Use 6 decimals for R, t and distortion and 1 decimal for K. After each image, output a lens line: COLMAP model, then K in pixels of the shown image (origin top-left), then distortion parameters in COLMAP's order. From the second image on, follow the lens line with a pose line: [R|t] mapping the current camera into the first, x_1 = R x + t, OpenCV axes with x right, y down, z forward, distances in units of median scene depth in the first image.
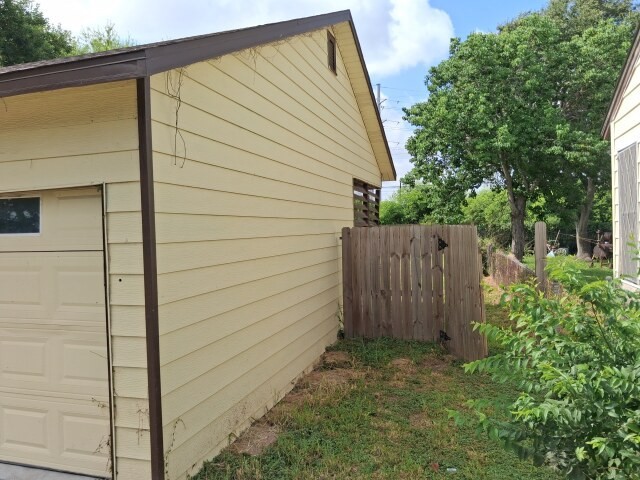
lens RADIAL K [[494.8, 0, 316.1], [0, 494.8, 237.1], [0, 0, 1]] dist [-0.007482, -0.004821]
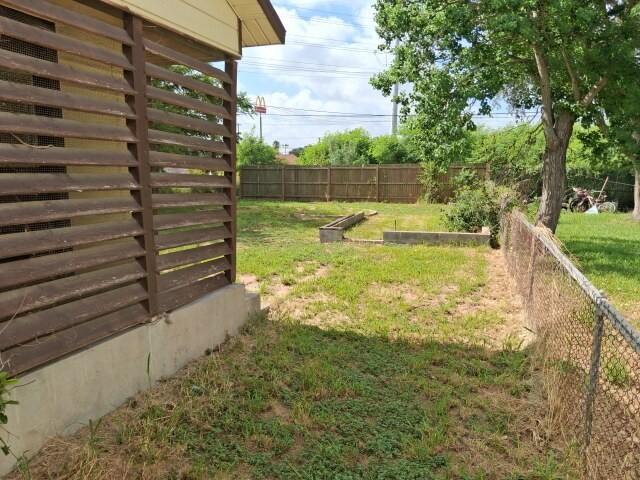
lens RADIAL K [[494.8, 0, 323.0], [0, 494.8, 245.0], [0, 0, 1]] dist [-0.007482, -0.004821]
pose [[0.999138, 0.033242, -0.024862, 0.147328], [-0.029547, 0.990195, 0.136531, -0.002372], [0.029157, -0.135678, 0.990324, 0.390289]]
